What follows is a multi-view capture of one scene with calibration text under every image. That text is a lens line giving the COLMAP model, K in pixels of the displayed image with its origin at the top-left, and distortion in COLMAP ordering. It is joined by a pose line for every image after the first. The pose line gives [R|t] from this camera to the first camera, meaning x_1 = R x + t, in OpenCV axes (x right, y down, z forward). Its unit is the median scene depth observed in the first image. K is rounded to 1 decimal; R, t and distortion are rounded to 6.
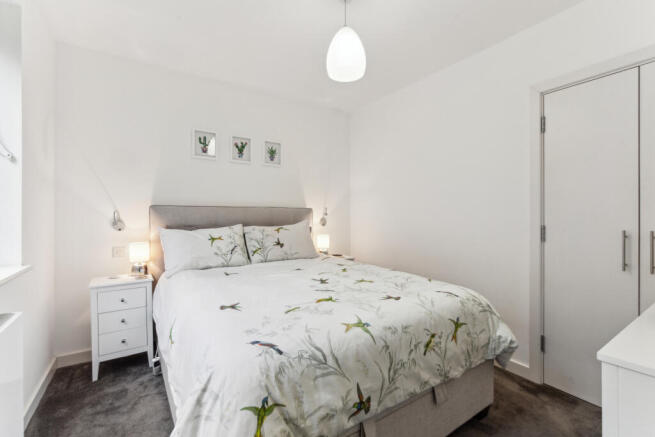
lens RADIAL K [[302.4, 0, 328.5], [0, 302.4, 218.0], [0, 0, 1]] dist [0.000856, 0.000034]
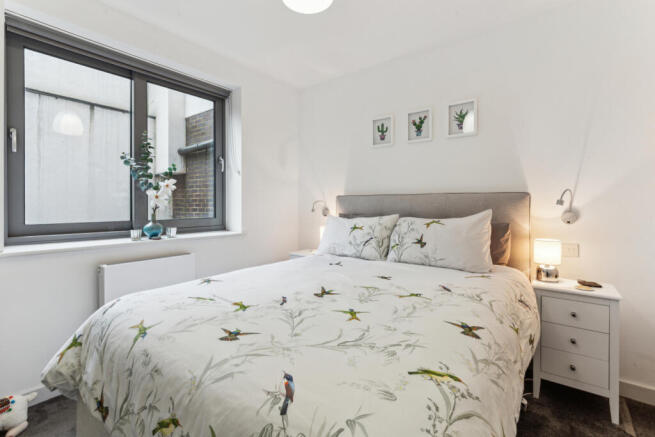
lens RADIAL K [[302.4, 0, 327.8], [0, 302.4, 204.1], [0, 0, 1]] dist [0.000856, 0.000034]
pose [[0.290059, -0.000015, -0.957009, 0.491885], [-0.009868, 0.999947, -0.003007, -0.004280], [0.956958, 0.010316, 0.290044, 0.569303]]
